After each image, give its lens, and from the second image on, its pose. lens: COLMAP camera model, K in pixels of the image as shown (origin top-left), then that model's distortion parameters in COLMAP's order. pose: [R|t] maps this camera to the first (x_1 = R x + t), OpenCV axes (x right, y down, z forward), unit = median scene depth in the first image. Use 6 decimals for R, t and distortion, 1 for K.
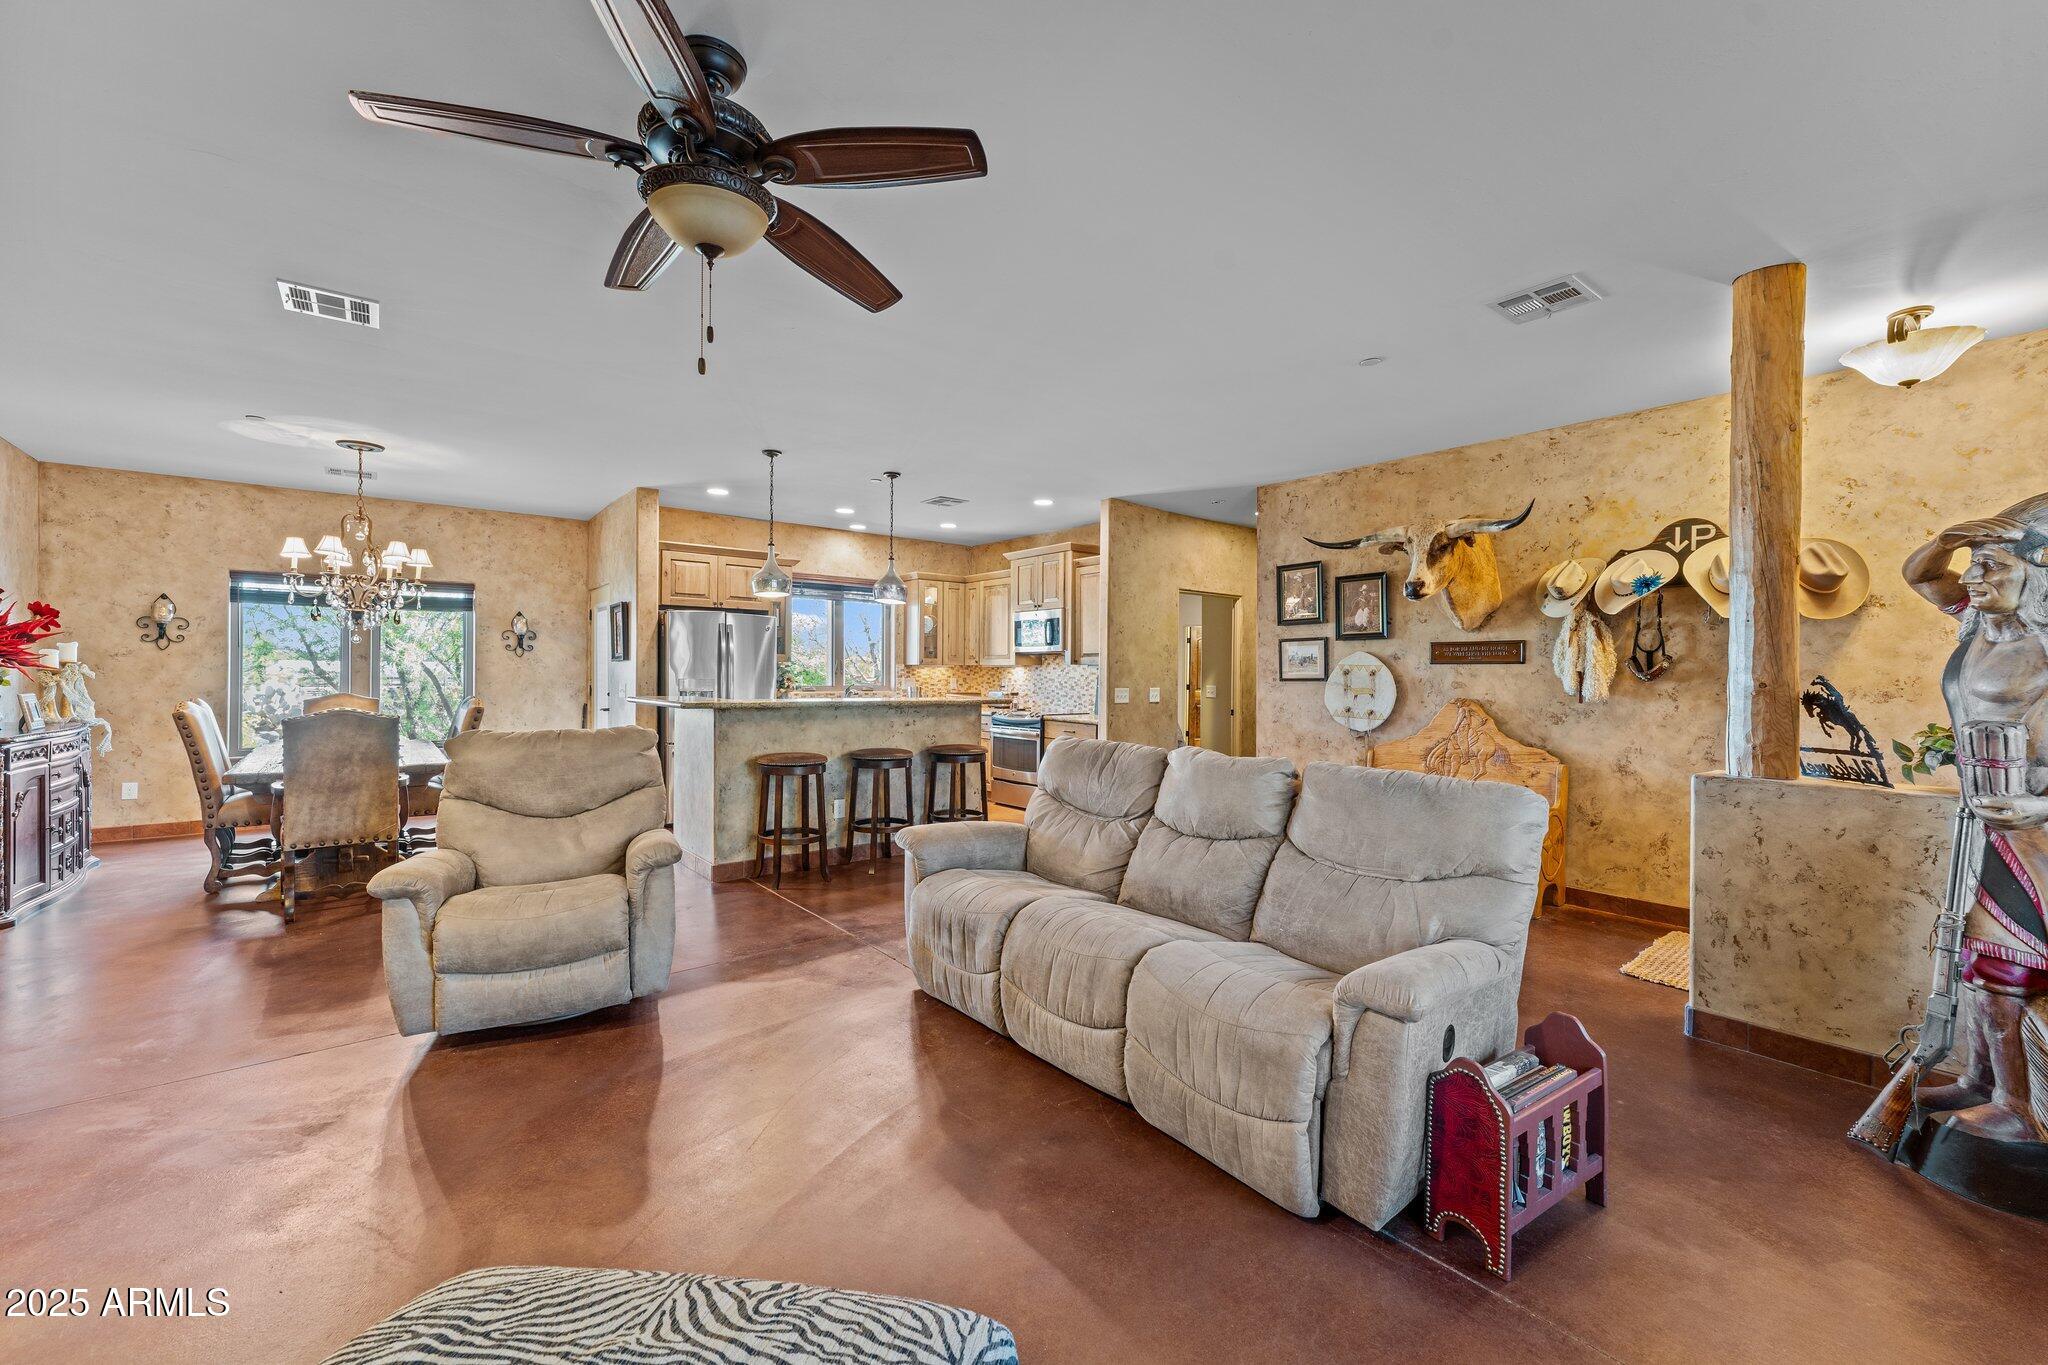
lens RADIAL K [[824.9, 0, 1024.3], [0, 824.9, 683.0], [0, 0, 1]] dist [0.002307, 0.000576]
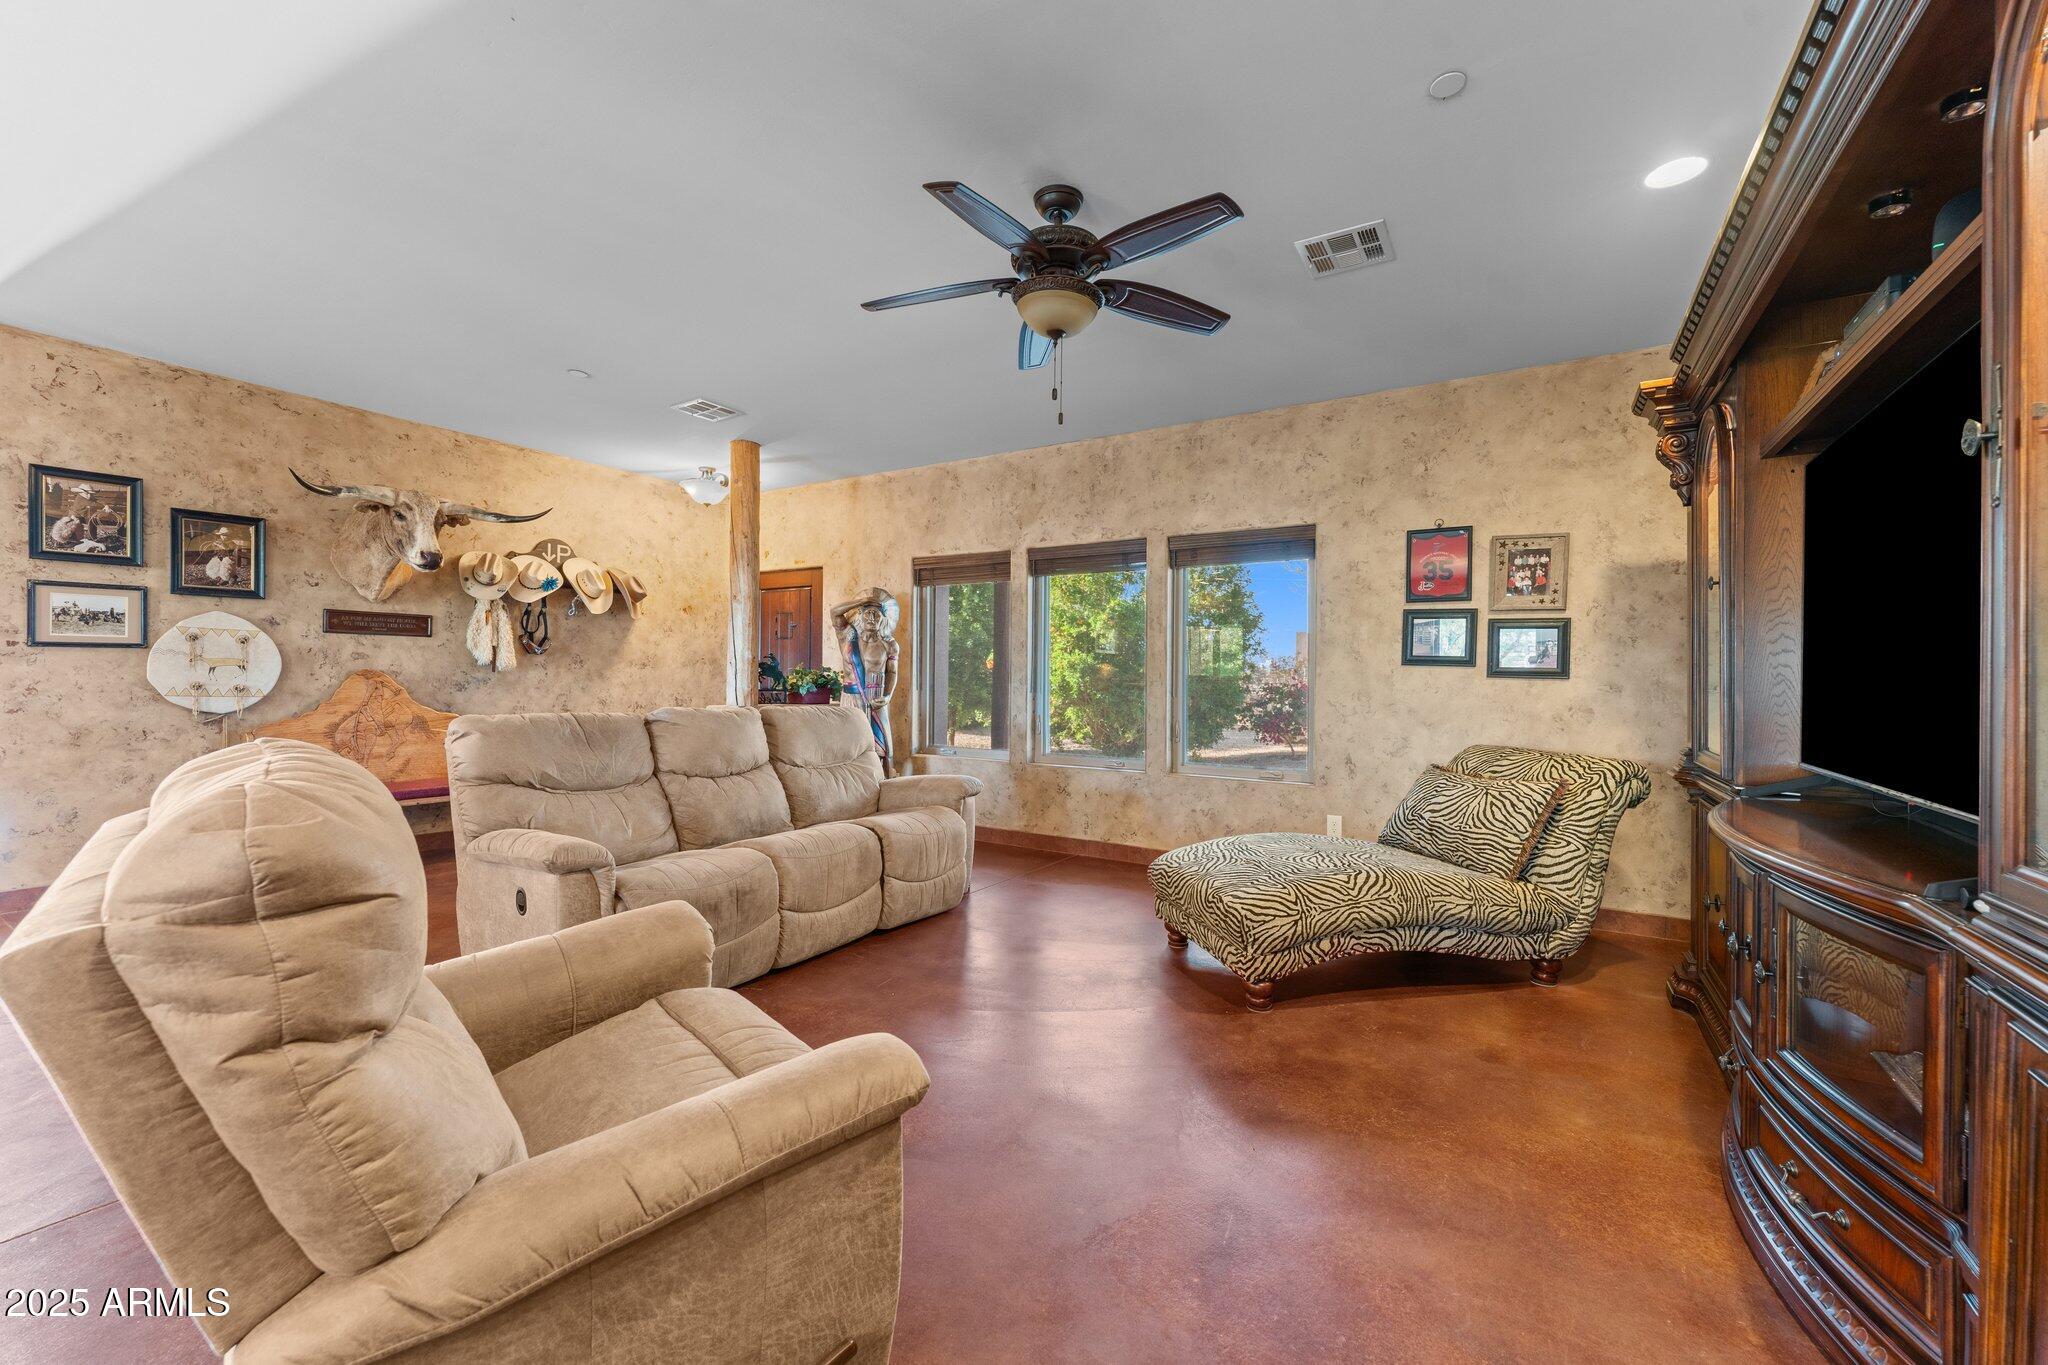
lens RADIAL K [[824.9, 0, 1032.1], [0, 824.9, 671.8], [0, 0, 1]] dist [0.002307, 0.000576]
pose [[-0.333091, -0.006305, 0.942874, -0.543379], [-0.005461, 0.999974, 0.004757, 0.010270], [-0.942879, -0.003564, -0.333117, 0.488245]]
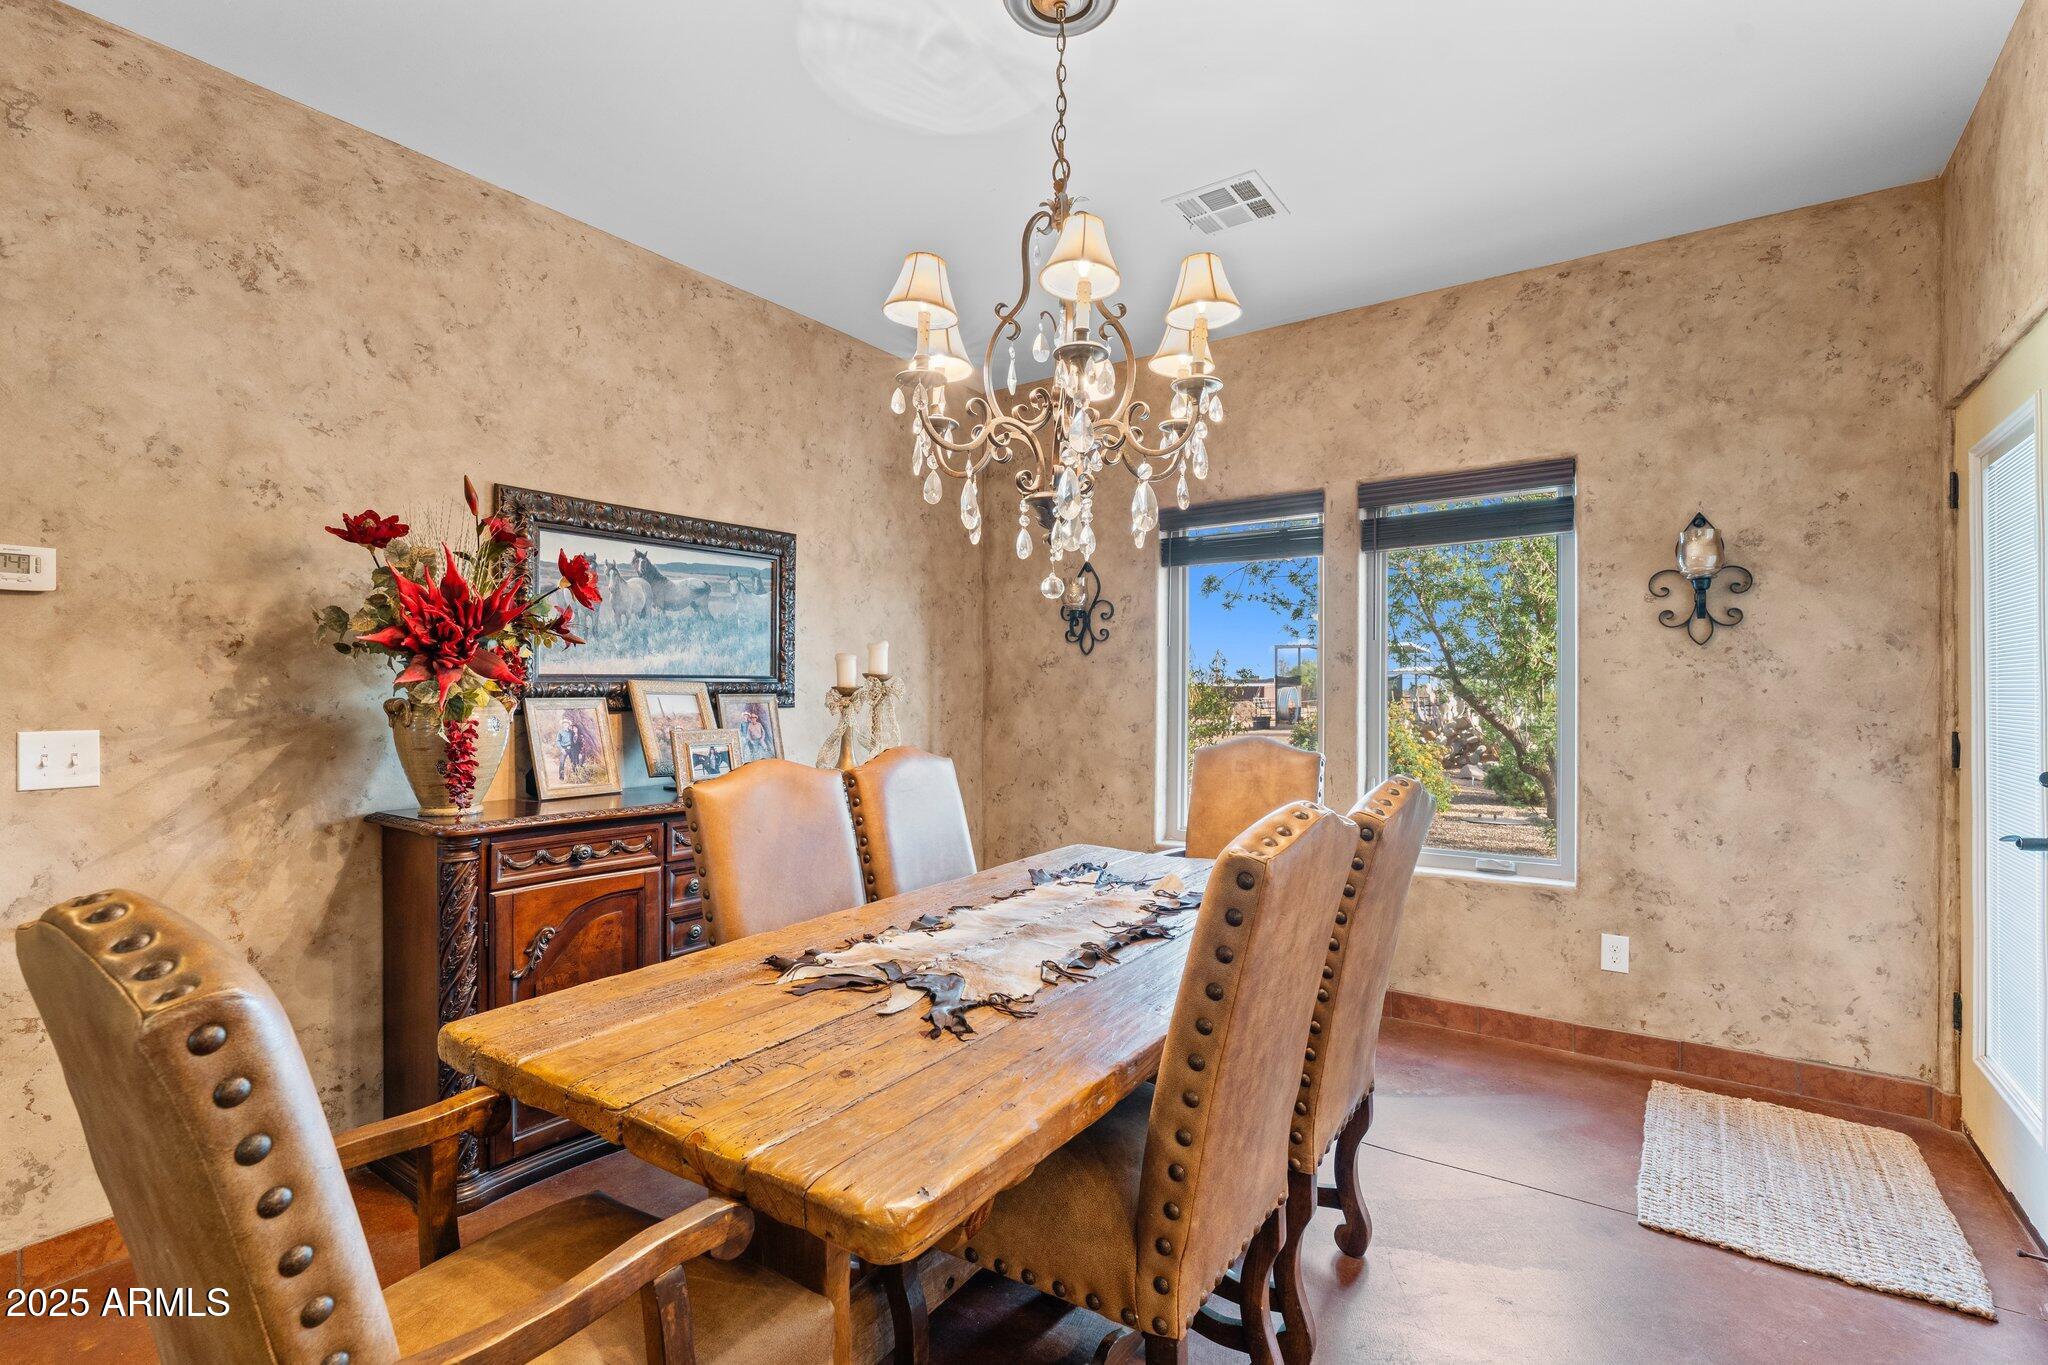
lens RADIAL K [[918.1, 0, 1031.8], [0, 918.1, 680.2], [0, 0, 1]] dist [-0.005030, 0.000508]
pose [[0.287830, -0.014245, -0.957576, -0.404098], [-0.008714, 0.999809, -0.017492, -0.008856], [0.957642, 0.013379, 0.287651, 0.773518]]
